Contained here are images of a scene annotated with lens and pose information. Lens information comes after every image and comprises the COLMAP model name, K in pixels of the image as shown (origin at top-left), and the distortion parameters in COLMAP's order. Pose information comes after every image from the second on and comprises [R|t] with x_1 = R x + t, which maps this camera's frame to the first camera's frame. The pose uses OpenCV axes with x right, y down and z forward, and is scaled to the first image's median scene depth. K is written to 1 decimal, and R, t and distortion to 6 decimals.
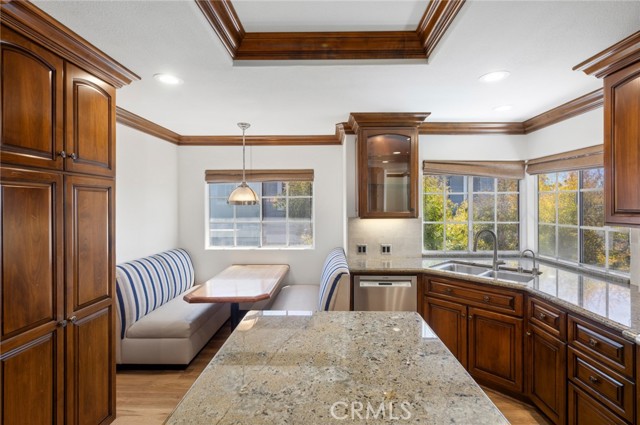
lens RADIAL K [[301.5, 0, 323.9], [0, 301.5, 207.4], [0, 0, 1]] dist [0.002385, 0.000257]
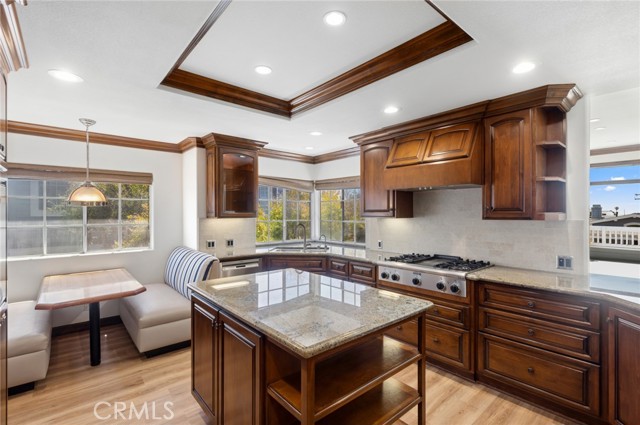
lens RADIAL K [[297.0, 0, 320.8], [0, 297.0, 212.3], [0, 0, 1]] dist [0.001593, -0.000410]
pose [[0.745495, 0.003061, 0.666505, -0.365845], [0.002552, 0.999969, -0.007446, 0.022858], [-0.666507, 0.007252, 0.745464, -0.192904]]
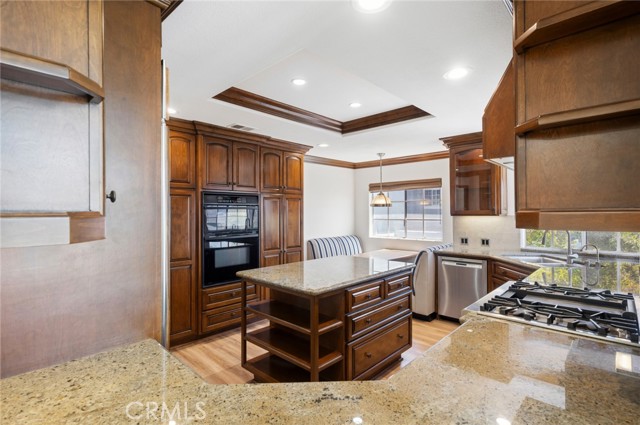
lens RADIAL K [[313.7, 0, 320.0], [0, 313.7, 212.5], [0, 0, 1]] dist [0.018668, -0.000279]
pose [[0.741394, -0.001199, -0.671069, 0.601758], [0.001023, 0.999999, -0.000657, 0.023491], [0.671069, -0.000199, 0.741395, -0.399654]]
